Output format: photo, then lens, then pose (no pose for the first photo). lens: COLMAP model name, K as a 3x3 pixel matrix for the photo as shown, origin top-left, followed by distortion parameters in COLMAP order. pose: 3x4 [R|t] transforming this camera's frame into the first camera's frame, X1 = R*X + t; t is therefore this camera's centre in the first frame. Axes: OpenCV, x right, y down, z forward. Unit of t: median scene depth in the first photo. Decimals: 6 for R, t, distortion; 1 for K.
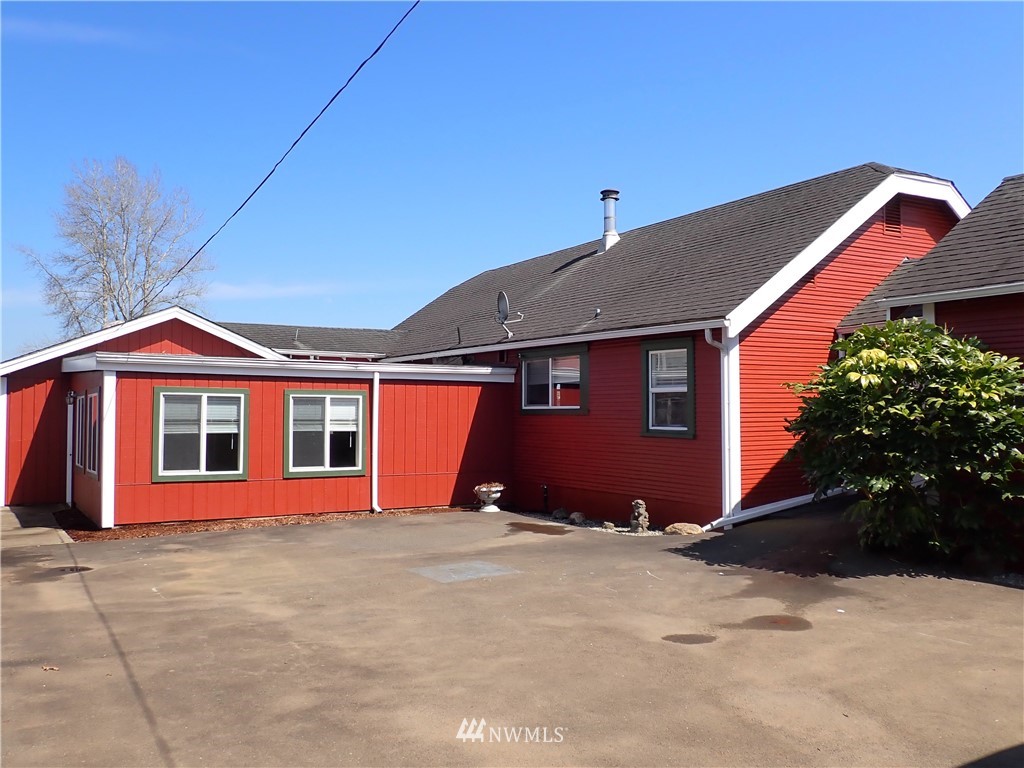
lens RADIAL K [[909.2, 0, 512.0], [0, 909.2, 384.0], [0, 0, 1]] dist [0.013685, -0.024577]
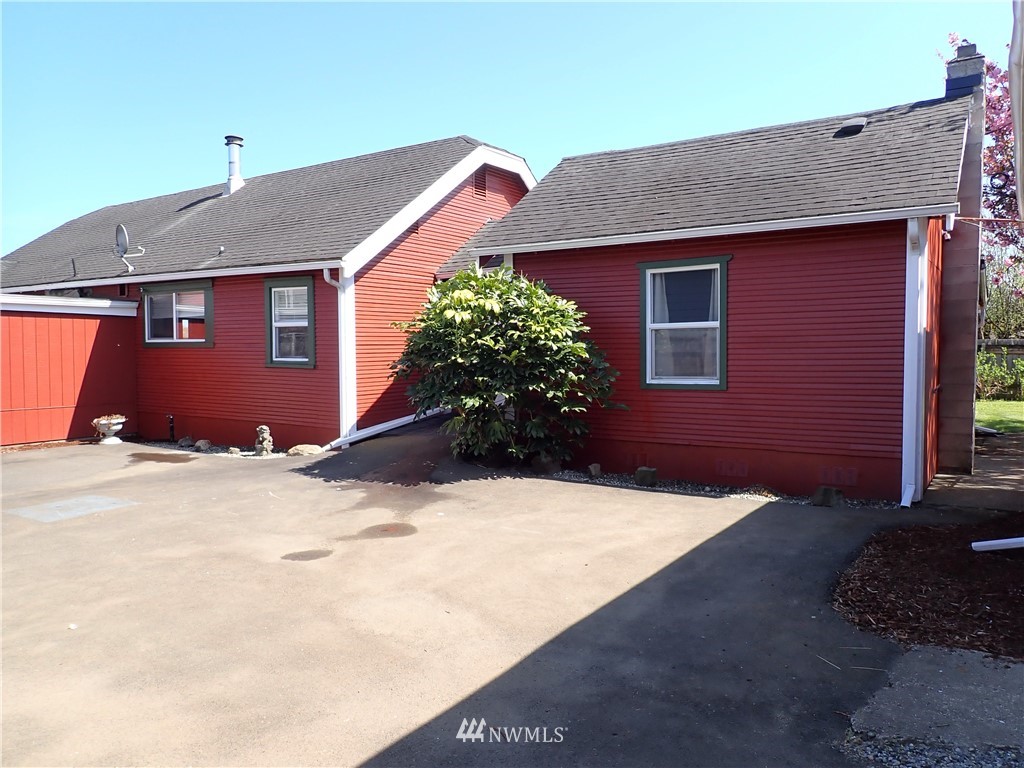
lens RADIAL K [[765.9, 0, 512.0], [0, 765.9, 384.0], [0, 0, 1]] dist [-0.013051, 0.004016]
pose [[0.902465, -0.021981, 0.430201, 0.018747], [-0.011908, 0.997043, 0.075924, 0.006241], [-0.430598, -0.073642, 0.899535, 0.066497]]
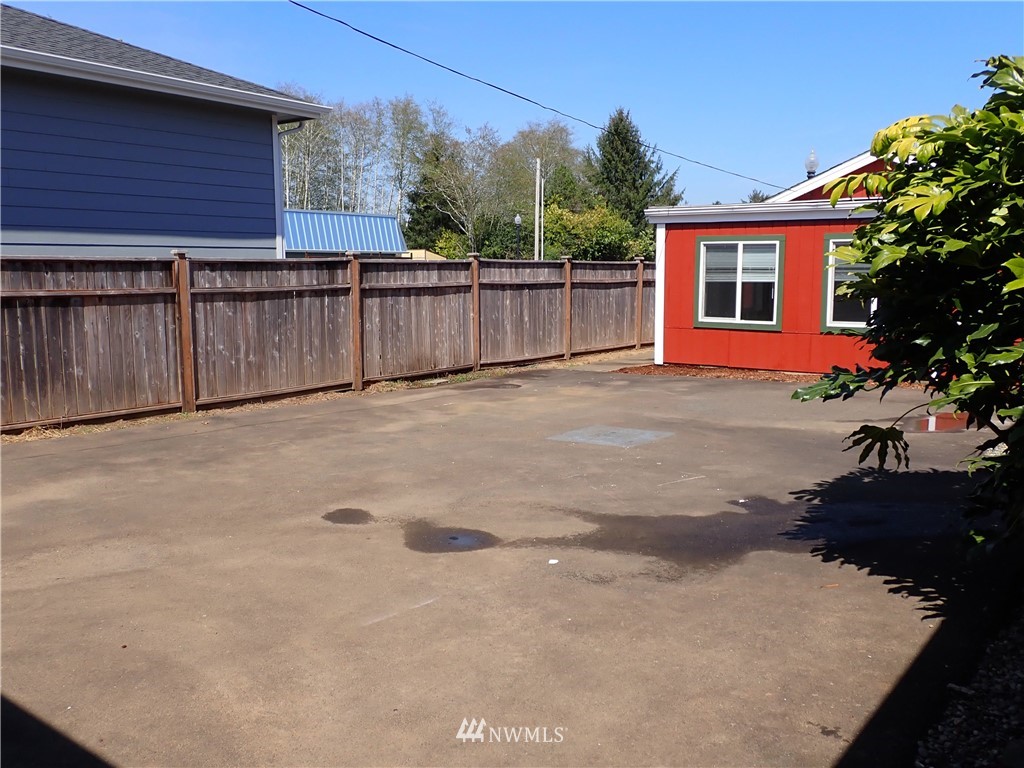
lens RADIAL K [[909.2, 0, 512.0], [0, 909.2, 384.0], [0, 0, 1]] dist [0.013685, -0.024577]
pose [[0.355371, 0.117713, -0.927284, 0.640729], [0.036612, 0.989525, 0.139645, 0.020746], [0.934008, -0.083576, 0.347339, 0.516150]]
